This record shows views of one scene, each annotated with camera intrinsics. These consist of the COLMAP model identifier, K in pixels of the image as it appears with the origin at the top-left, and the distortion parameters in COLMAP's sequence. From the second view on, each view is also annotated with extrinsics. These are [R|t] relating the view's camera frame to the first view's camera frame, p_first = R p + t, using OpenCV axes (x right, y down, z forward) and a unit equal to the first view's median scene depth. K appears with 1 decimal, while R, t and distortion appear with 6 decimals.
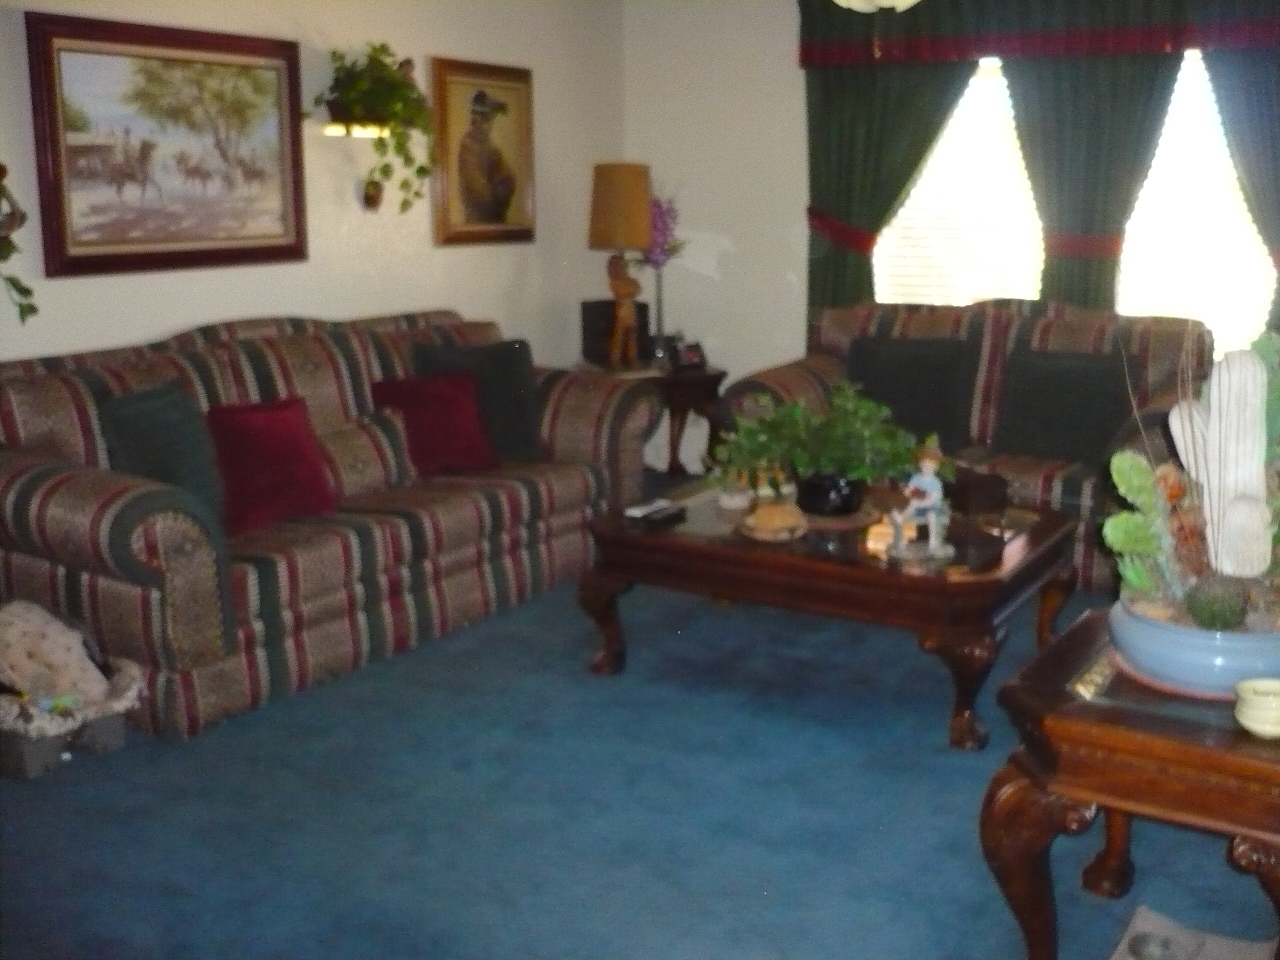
lens RADIAL K [[1359.1, 0, 640.0], [0, 1359.1, 480.0], [0, 0, 1]] dist [-0.036329, 0.008098]
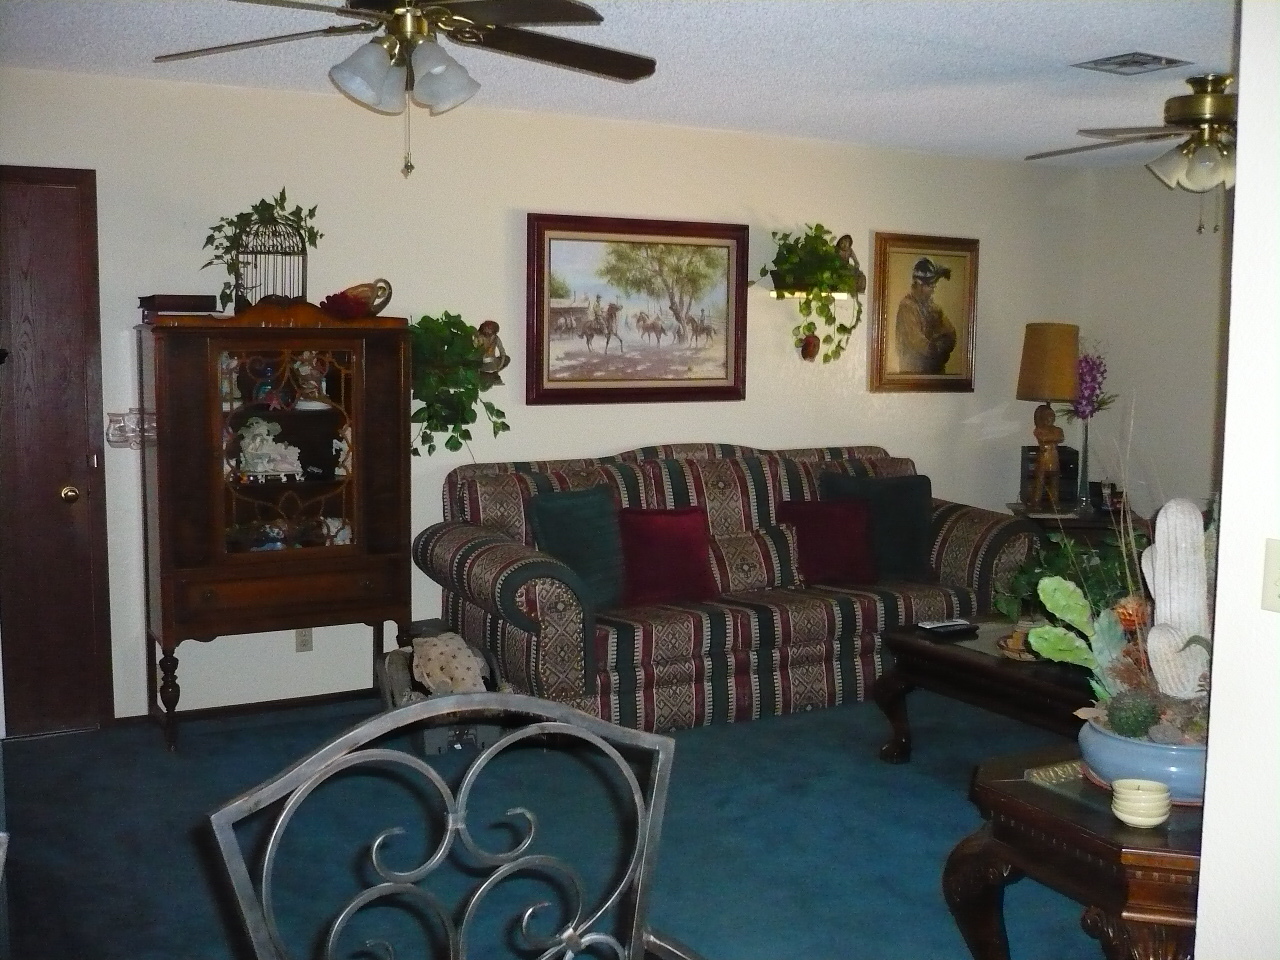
lens RADIAL K [[1359.1, 0, 640.0], [0, 1359.1, 480.0], [0, 0, 1]] dist [-0.036329, 0.008098]
pose [[0.871988, 0.063706, -0.485365, 0.294045], [-0.113566, 0.990772, -0.073986, 0.012404], [0.476173, 0.119636, 0.871176, -0.113007]]
